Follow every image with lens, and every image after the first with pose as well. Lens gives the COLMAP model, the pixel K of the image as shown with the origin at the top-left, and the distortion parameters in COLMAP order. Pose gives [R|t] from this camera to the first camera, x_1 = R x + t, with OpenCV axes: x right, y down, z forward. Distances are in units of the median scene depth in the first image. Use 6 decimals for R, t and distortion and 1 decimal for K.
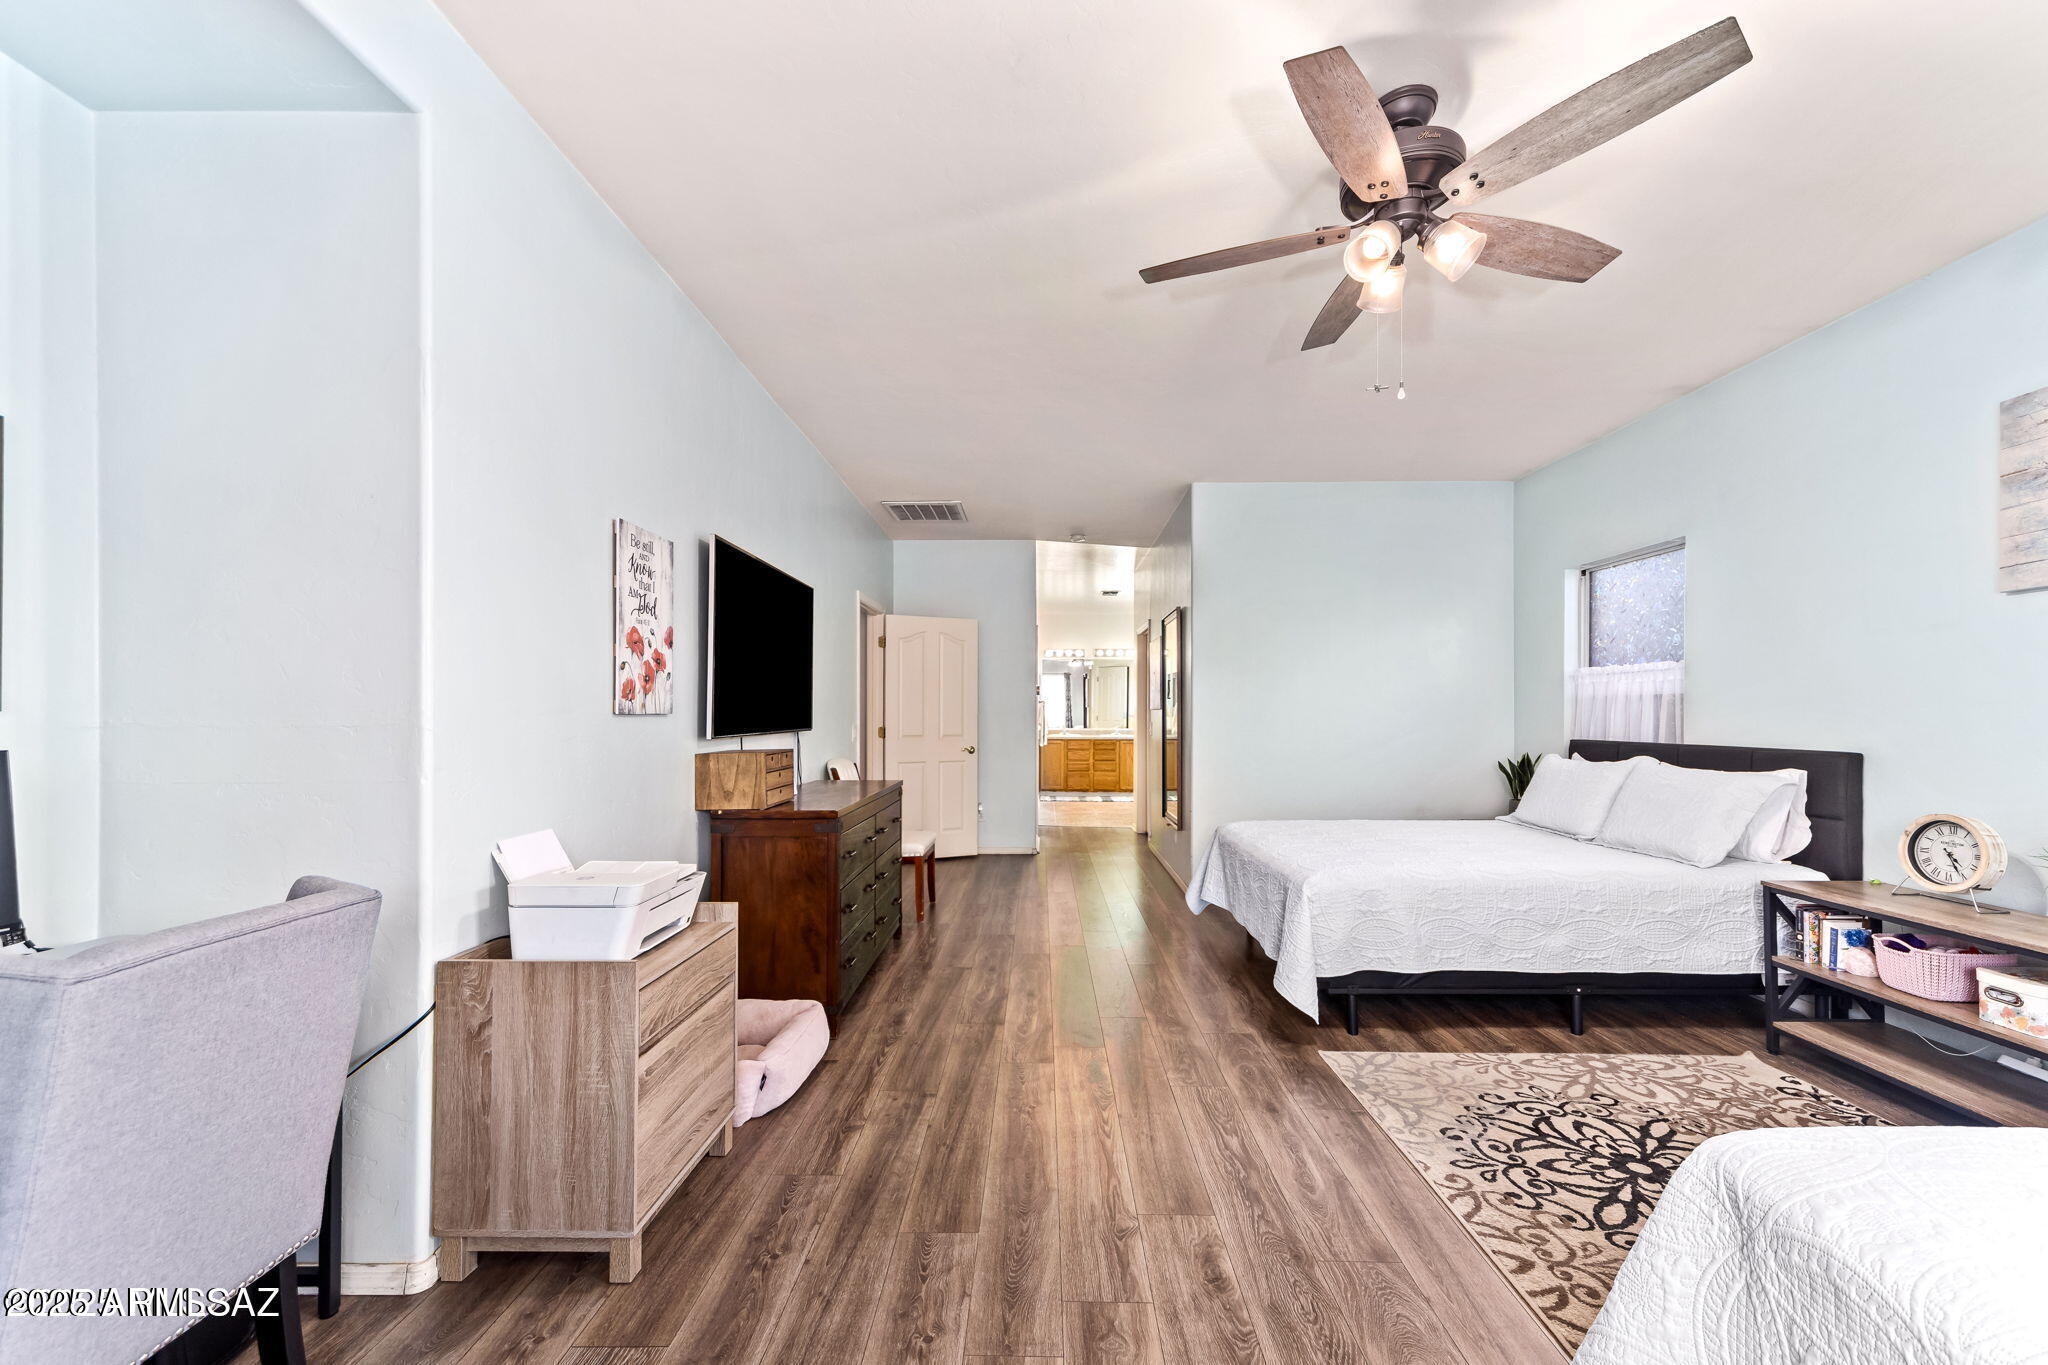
lens RADIAL K [[809.1, 0, 1024.0], [0, 809.1, 682.5], [0, 0, 1]] dist [0.017171, 0.000183]
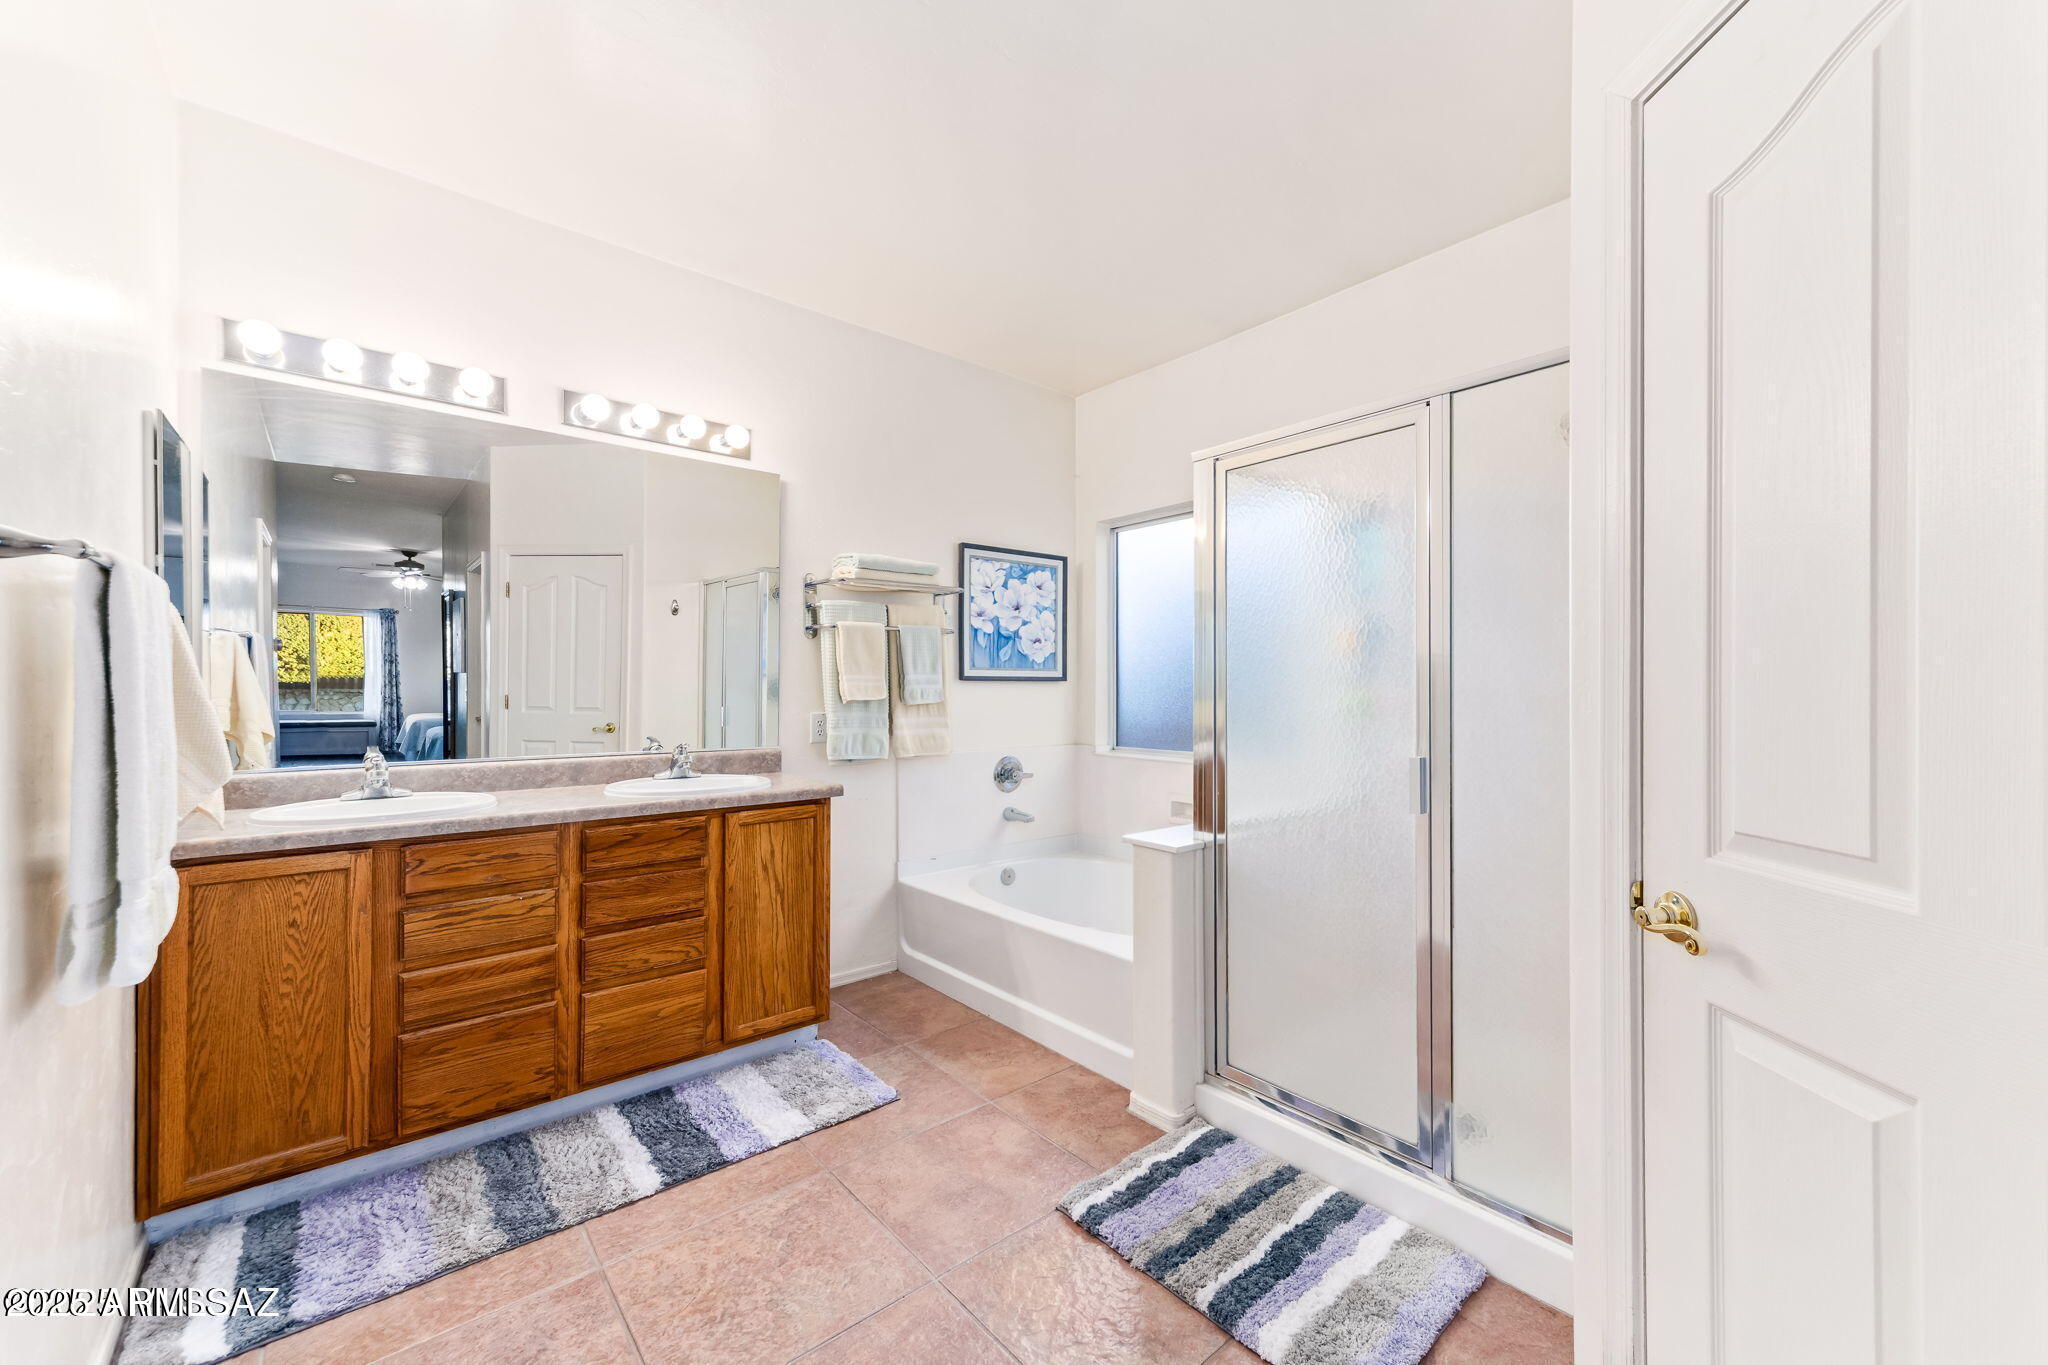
lens RADIAL K [[809.1, 0, 1024.0], [0, 809.1, 682.5], [0, 0, 1]] dist [0.017171, 0.000183]
pose [[0.753958, -0.005647, 0.656898, 0.038391], [-0.014867, 0.999560, 0.025656, 0.028643], [-0.656754, -0.029110, 0.753543, 0.769020]]
